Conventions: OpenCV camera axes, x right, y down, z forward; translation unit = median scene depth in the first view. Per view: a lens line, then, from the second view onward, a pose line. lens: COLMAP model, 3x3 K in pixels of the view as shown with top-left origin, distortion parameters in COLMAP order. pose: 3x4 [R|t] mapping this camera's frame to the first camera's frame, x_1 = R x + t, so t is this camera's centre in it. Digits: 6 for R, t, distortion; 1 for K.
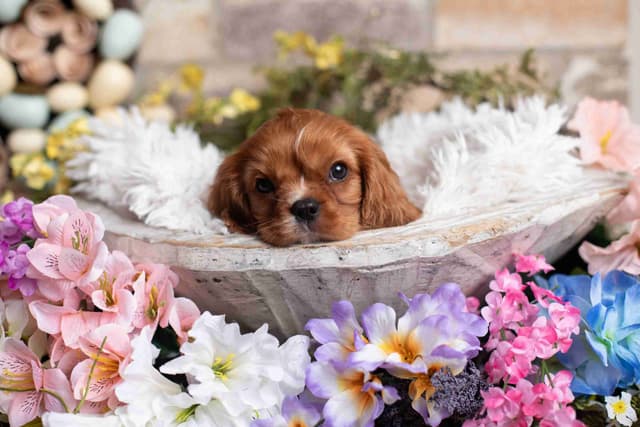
lens RADIAL K [[991.9, 0, 327.7], [0, 991.9, 232.6], [0, 0, 1]] dist [-0.147119, 0.000000]
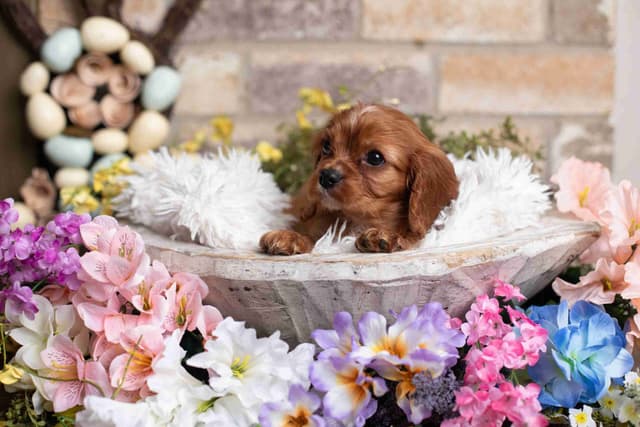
lens RADIAL K [[991.9, 0, 322.5], [0, 991.9, 213.5], [0, 0, 1]] dist [-0.147119, 0.000000]
pose [[0.998988, 0.038459, -0.023307, 0.011748], [-0.040396, 0.995184, -0.089315, 0.053523], [0.019760, 0.090166, 0.995731, -0.172276]]
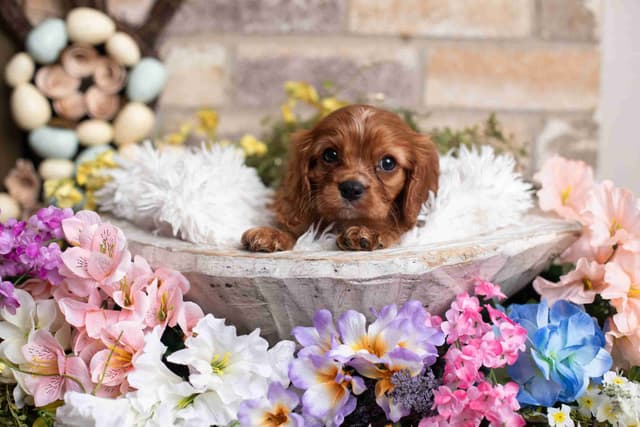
lens RADIAL K [[991.9, 0, 321.7], [0, 991.9, 216.6], [0, 0, 1]] dist [-0.147119, 0.000000]
pose [[0.998714, 0.048968, -0.013163, 0.020893], [-0.049791, 0.996169, -0.071890, 0.038960], [0.009592, 0.072453, 0.997326, -0.175789]]
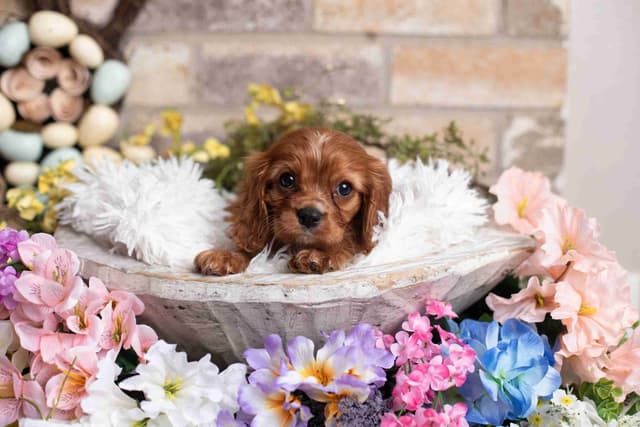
lens RADIAL K [[991.9, 0, 319.5], [0, 991.9, 214.9], [0, 0, 1]] dist [-0.147119, 0.000000]
pose [[0.998902, 0.046319, -0.007080, 0.067795], [-0.046471, 0.998651, -0.023175, -0.049632], [0.005997, 0.023479, 0.999706, -0.189790]]
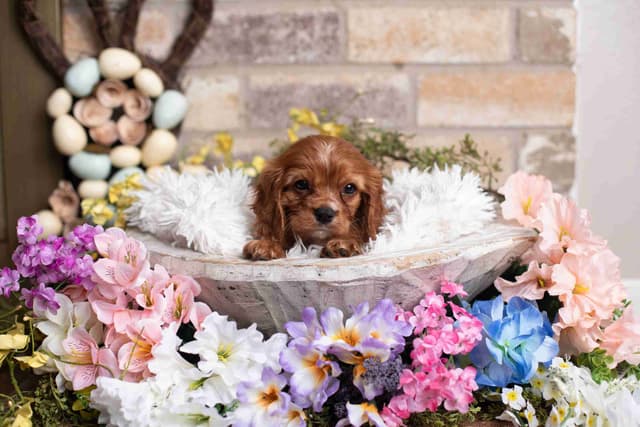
lens RADIAL K [[991.9, 0, 320.2], [0, 991.9, 210.4], [0, 0, 1]] dist [-0.147119, 0.000000]
pose [[0.997509, 0.031121, -0.063297, 0.109255], [-0.035920, 0.996449, -0.076155, 0.034016], [0.060702, 0.078239, 0.995085, -0.401886]]
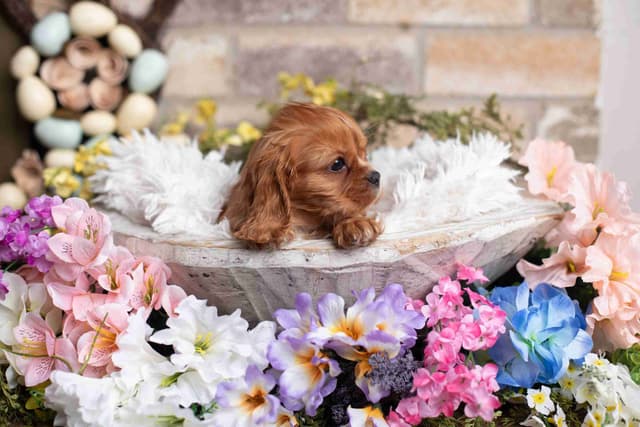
lens RADIAL K [[991.9, 0, 321.2], [0, 991.9, 214.7], [0, 0, 1]] dist [-0.147119, 0.000000]
pose [[0.997606, 0.043367, -0.053867, 0.092021], [-0.046828, 0.996803, -0.064735, 0.047390], [0.050887, 0.067102, 0.996448, -0.196773]]
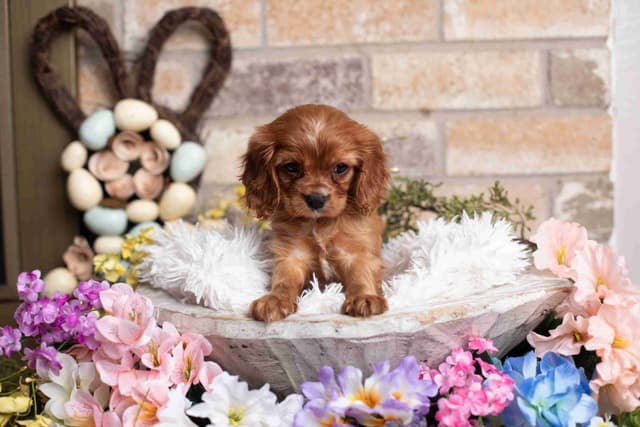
lens RADIAL K [[991.9, 0, 321.0], [0, 991.9, 206.1], [0, 0, 1]] dist [-0.147119, 0.000000]
pose [[0.994022, 0.010868, -0.108639, 0.140578], [-0.026048, 0.989907, -0.139302, 0.037192], [0.106029, 0.141299, 0.984273, -0.312583]]
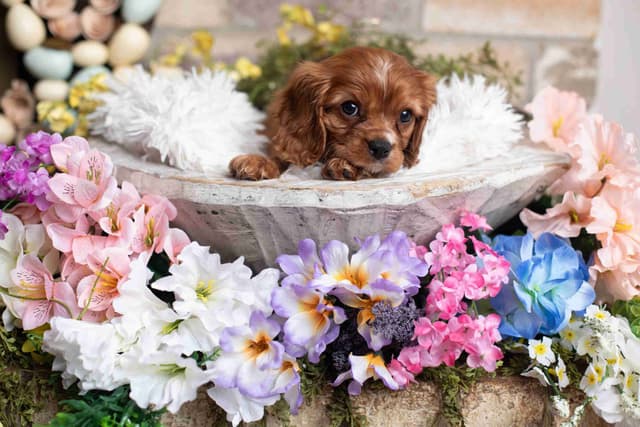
lens RADIAL K [[991.9, 0, 320.4], [0, 991.9, 217.4], [0, 0, 1]] dist [-0.147119, 0.000000]
pose [[0.997544, 0.067009, -0.020377, 0.049264], [-0.066660, 0.997624, 0.017378, 0.018278], [0.021493, -0.015977, 0.999641, -0.180041]]
